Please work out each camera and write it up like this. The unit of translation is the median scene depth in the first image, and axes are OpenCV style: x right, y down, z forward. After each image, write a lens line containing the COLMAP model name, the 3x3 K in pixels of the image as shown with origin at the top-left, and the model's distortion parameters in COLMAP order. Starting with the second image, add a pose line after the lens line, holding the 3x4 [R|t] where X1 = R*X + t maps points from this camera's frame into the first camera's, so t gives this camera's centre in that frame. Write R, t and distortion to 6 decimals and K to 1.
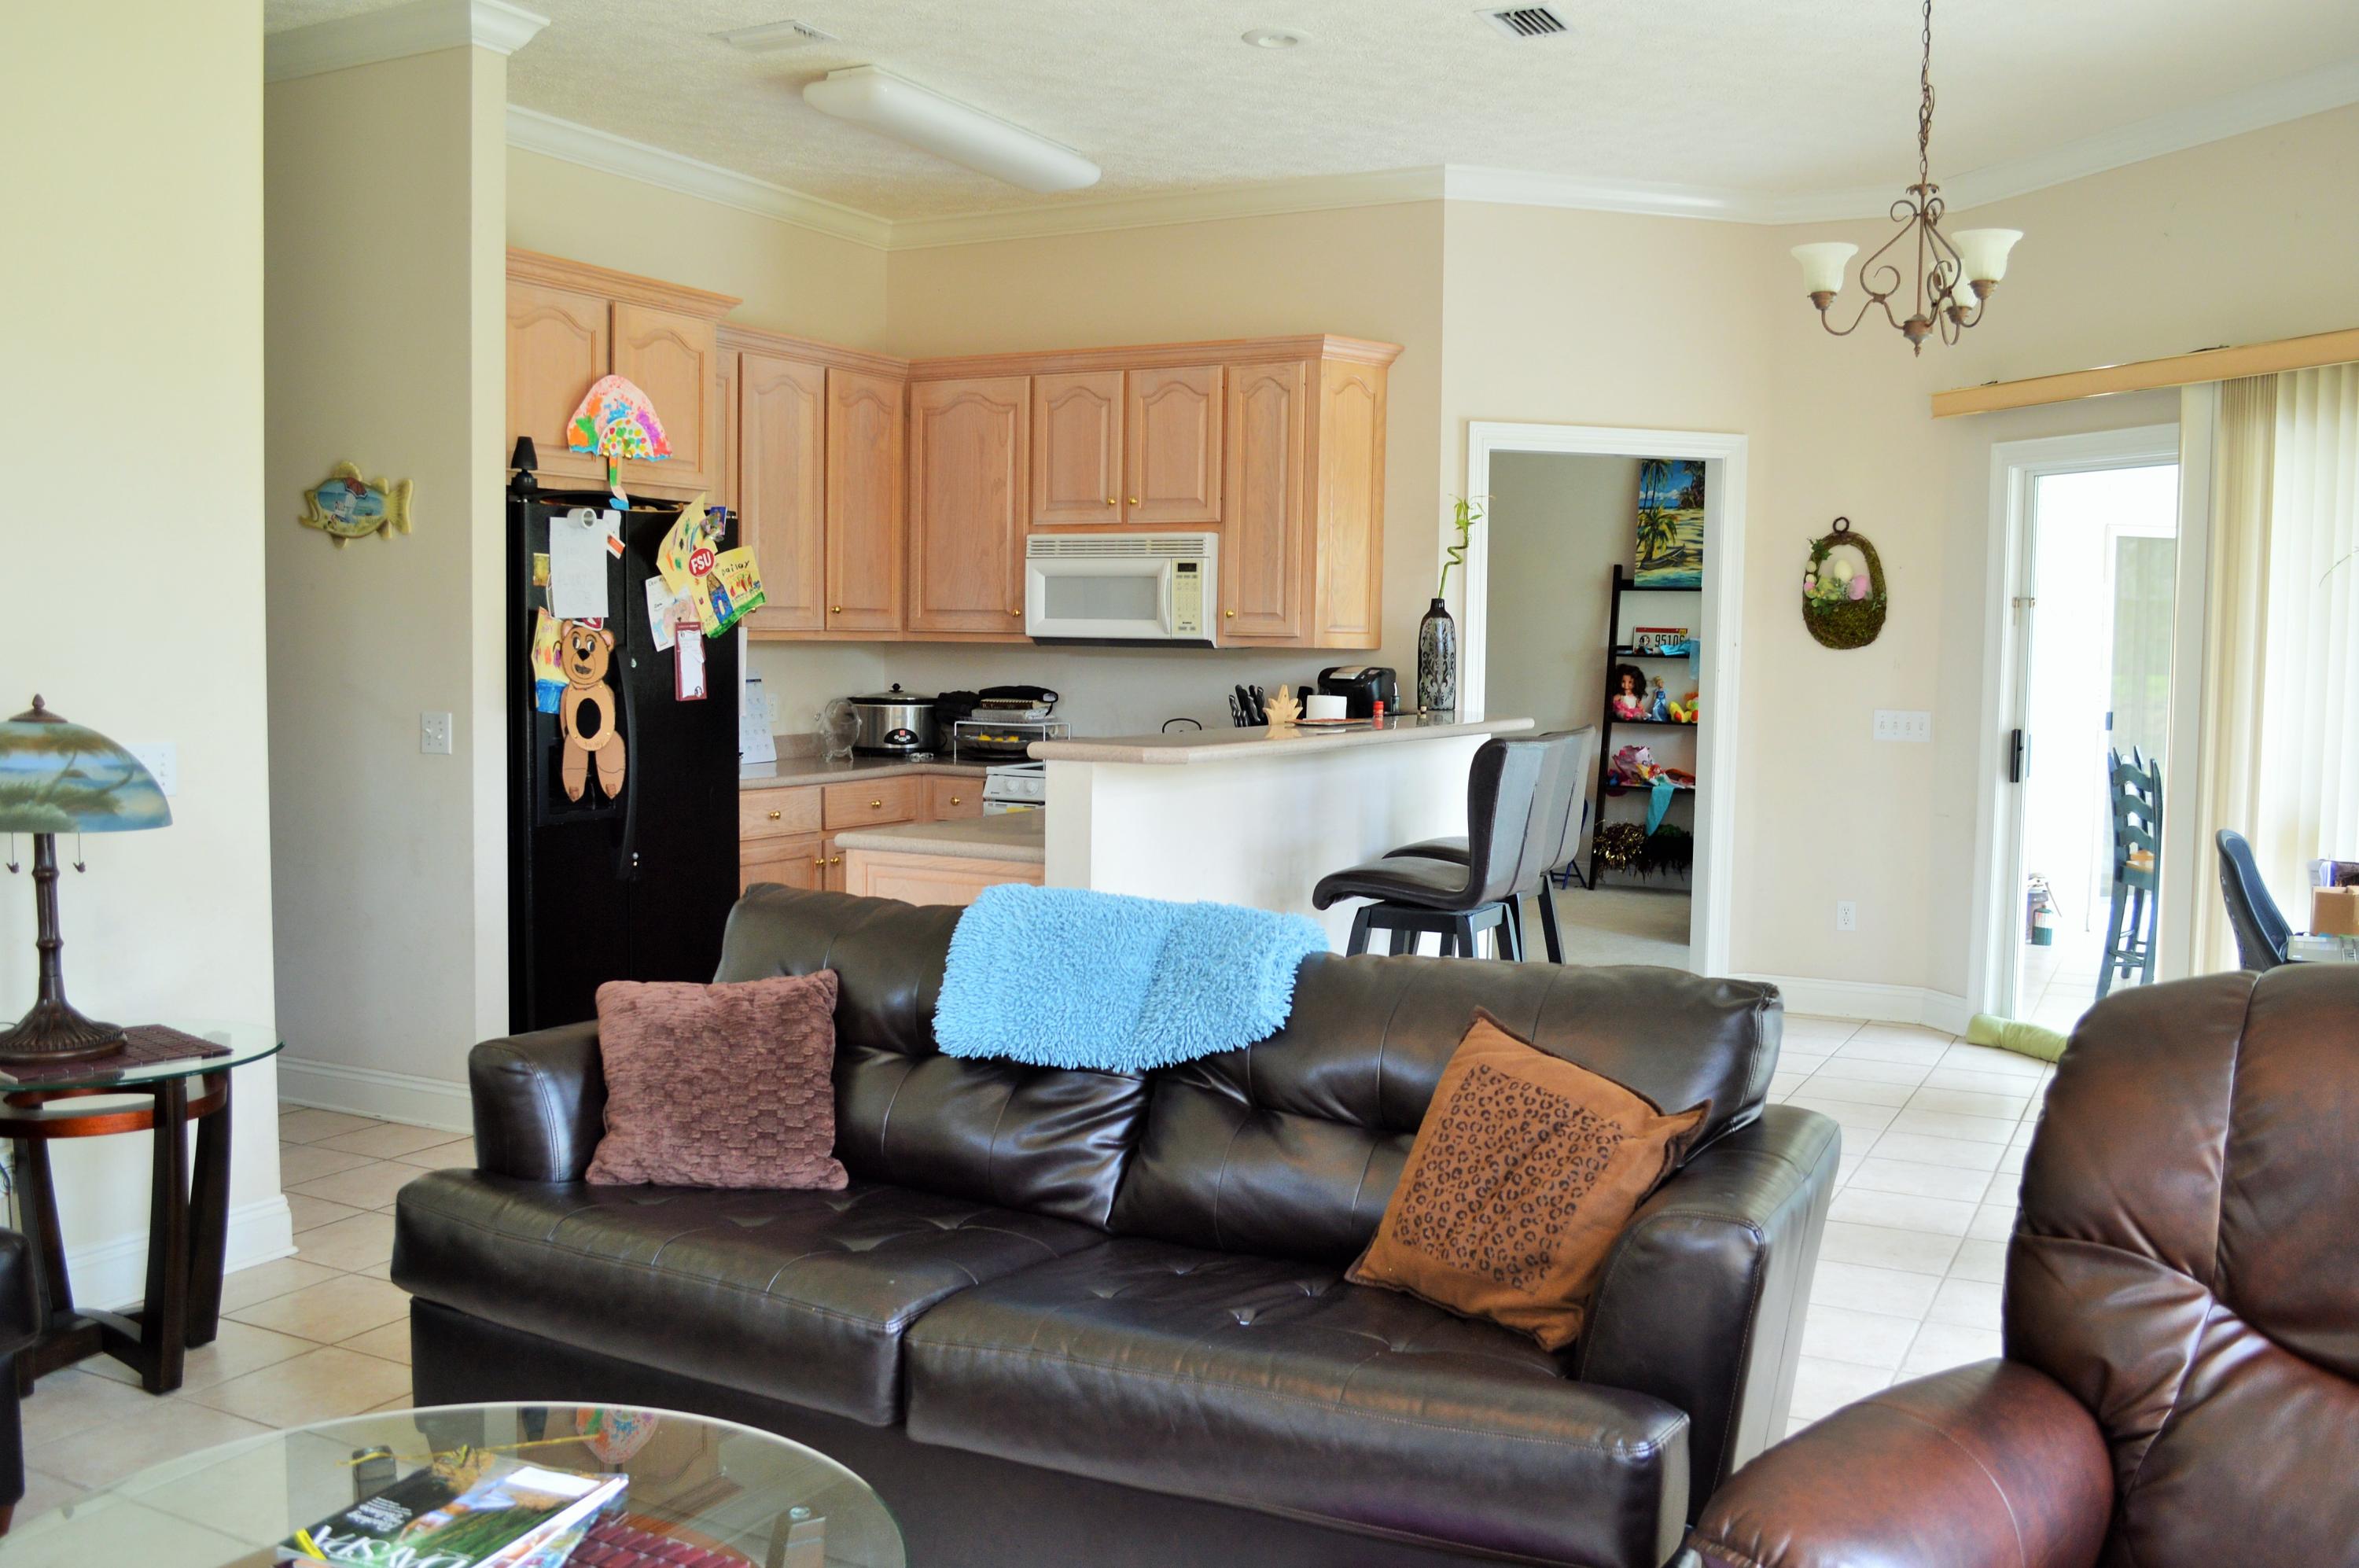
lens RADIAL K [[2048.2, 0, 1179.5], [0, 2048.2, 784.0], [0, 0, 1]] dist [-0.059783, 0.000708]
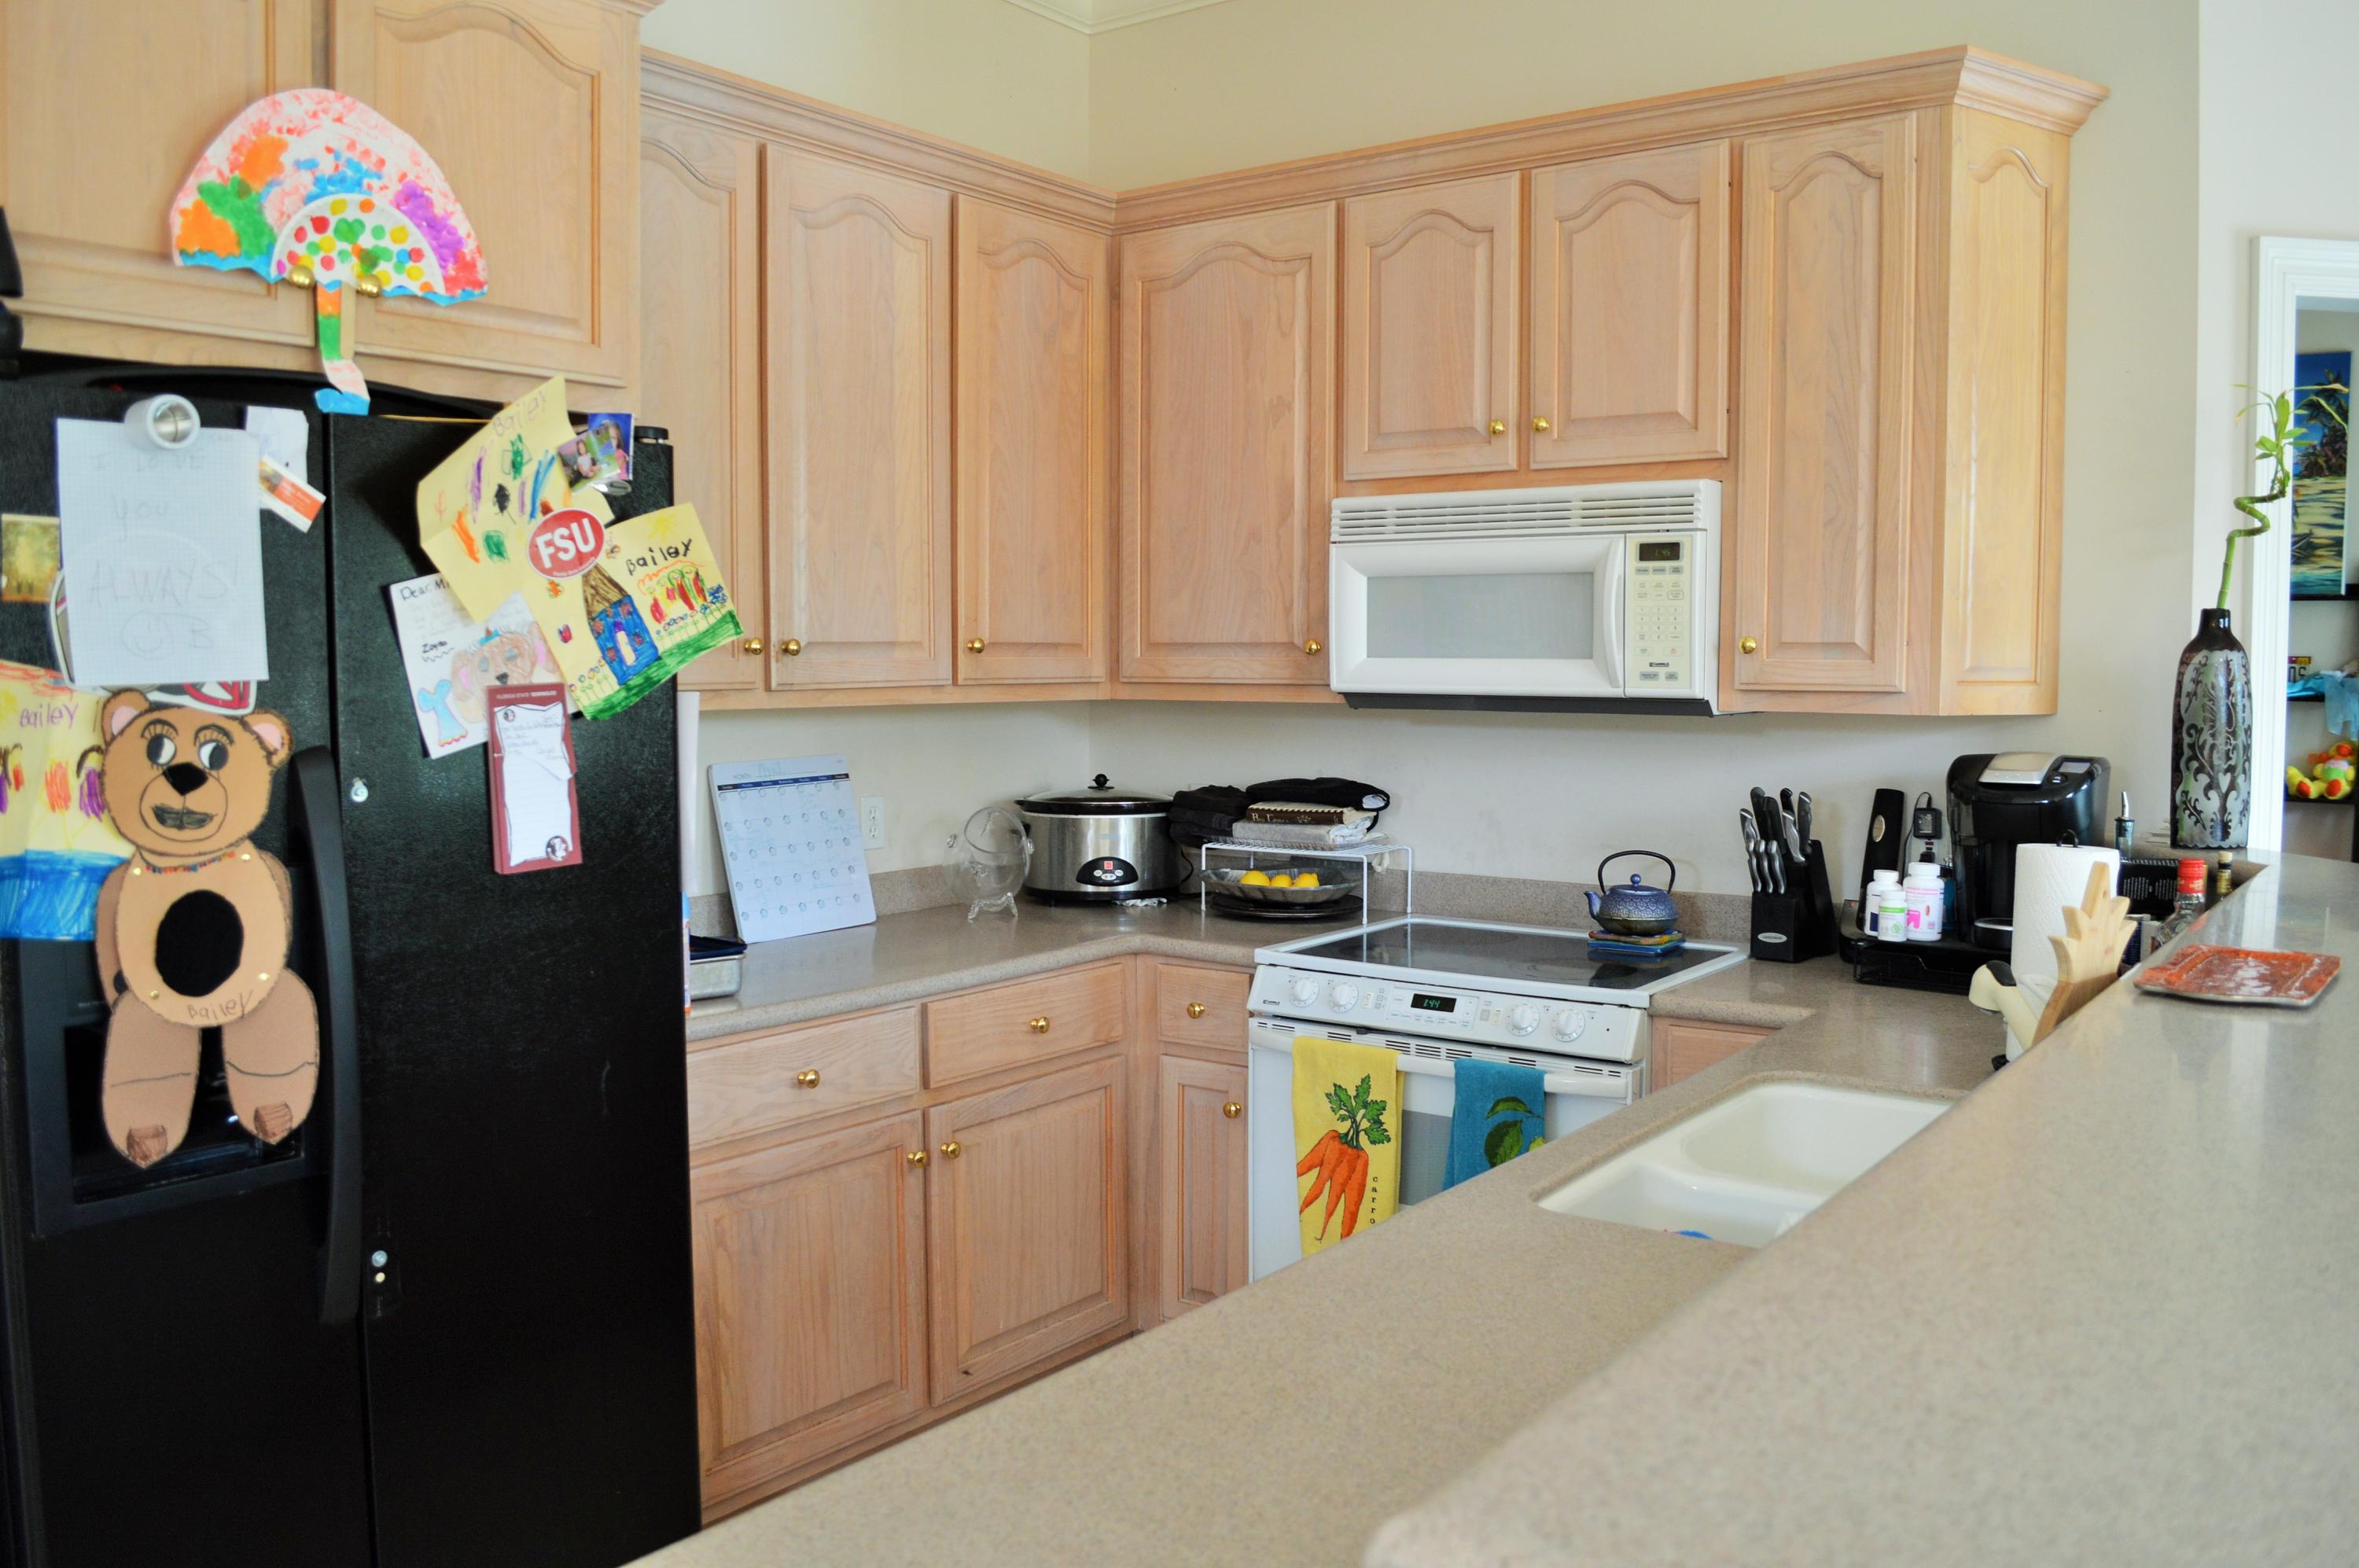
lens RADIAL K [[1873.6, 0, 1179.5], [0, 1873.6, 784.0], [0, 0, 1]] dist [-0.091356, 0.022162]
pose [[0.988414, -0.002547, -0.151764, -0.042391], [0.001558, 0.999977, -0.006635, -0.047380], [0.151777, 0.006322, 0.988395, 0.542327]]
